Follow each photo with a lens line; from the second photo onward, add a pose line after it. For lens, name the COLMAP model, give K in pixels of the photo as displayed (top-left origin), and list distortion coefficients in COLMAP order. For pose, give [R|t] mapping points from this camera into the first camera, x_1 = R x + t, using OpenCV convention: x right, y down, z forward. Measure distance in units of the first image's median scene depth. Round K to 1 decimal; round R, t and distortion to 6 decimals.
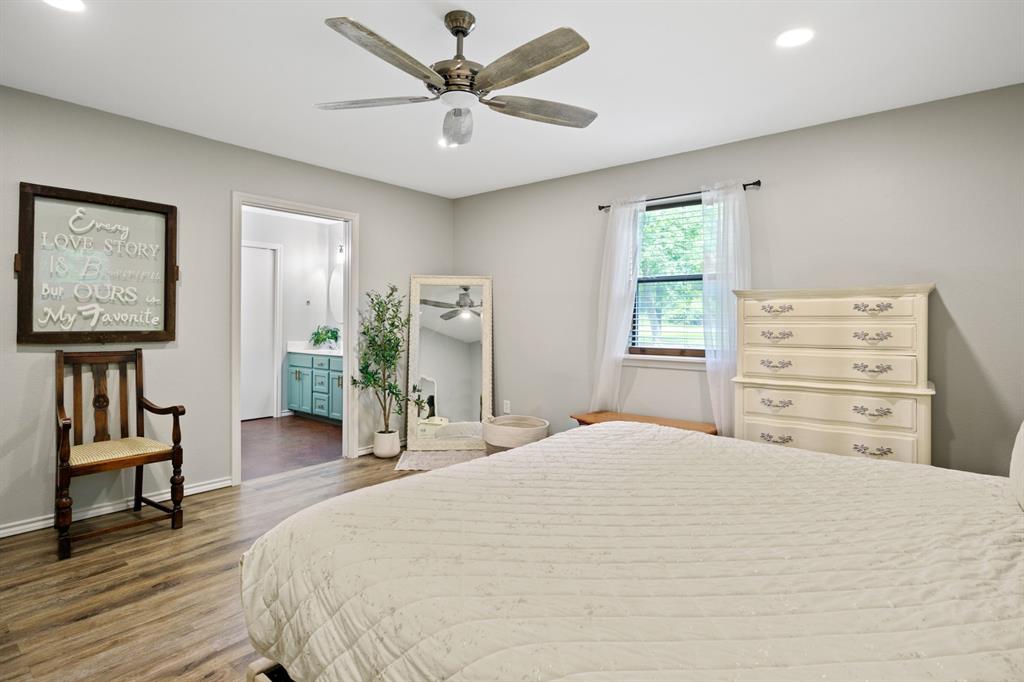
lens RADIAL K [[512.7, 0, 511.9], [0, 512.7, 317.2], [0, 0, 1]] dist [-0.009370, 0.000746]
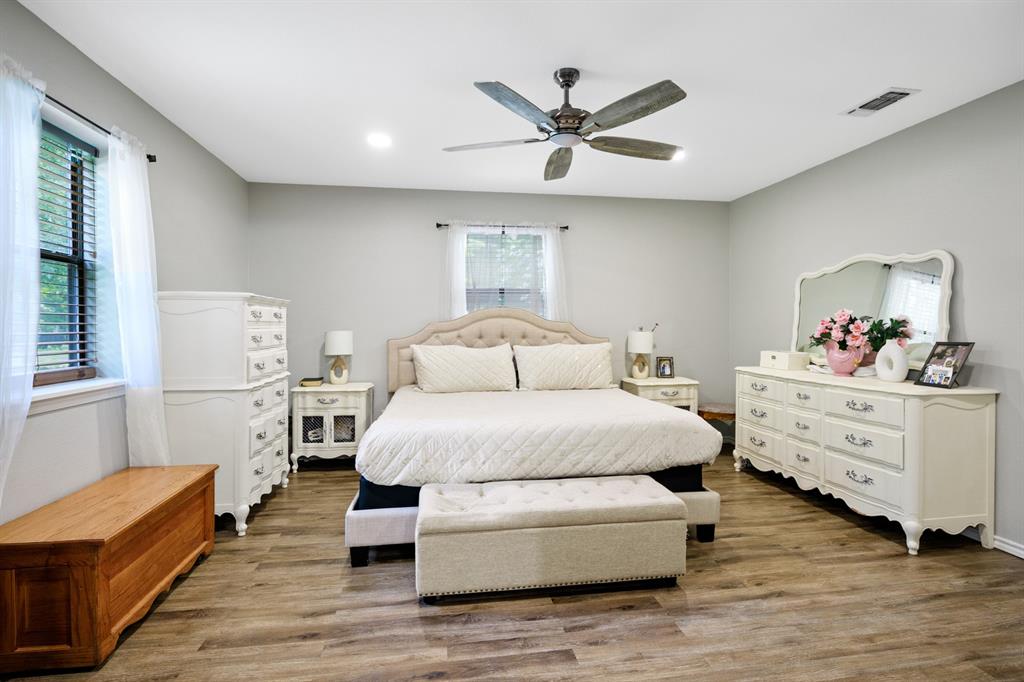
lens RADIAL K [[512.7, 0, 517.5], [0, 512.7, 334.0], [0, 0, 1]] dist [-0.009370, 0.000746]
pose [[-0.741626, -0.011675, 0.670712, -0.599601], [-0.006301, 0.999926, 0.010439, 0.010511], [-0.670784, 0.003515, -0.741644, 1.434513]]
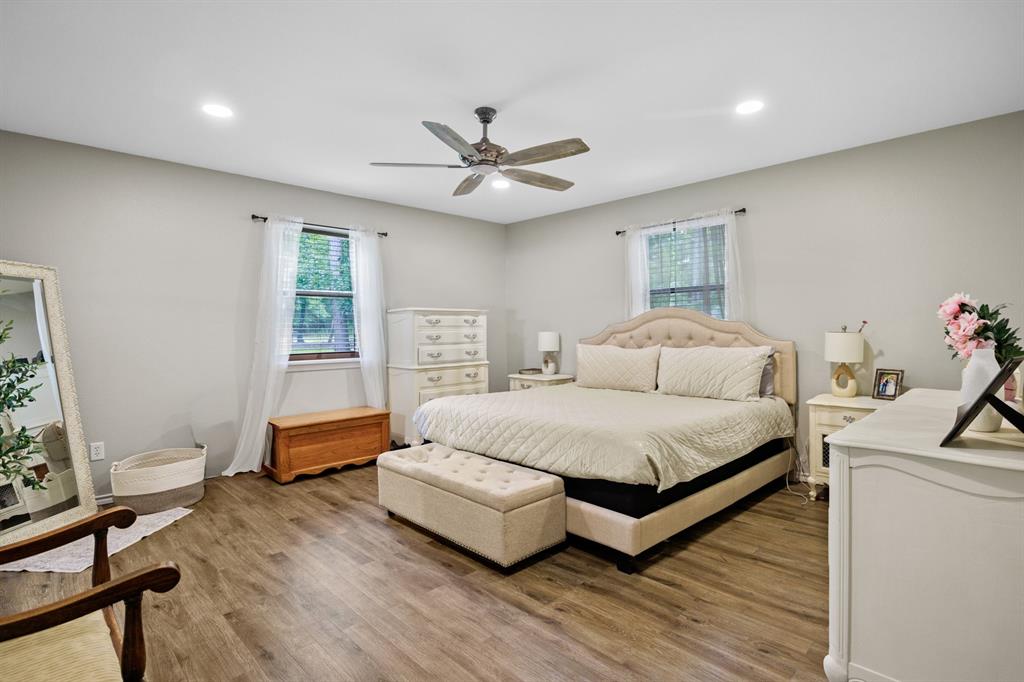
lens RADIAL K [[512.7, 0, 520.4], [0, 512.7, 344.5], [0, 0, 1]] dist [-0.009370, 0.000746]
pose [[0.118979, -0.034935, 0.992282, -1.087272], [0.003317, 0.999389, 0.034788, 0.000864], [-0.992891, -0.000848, 0.119022, 0.530844]]
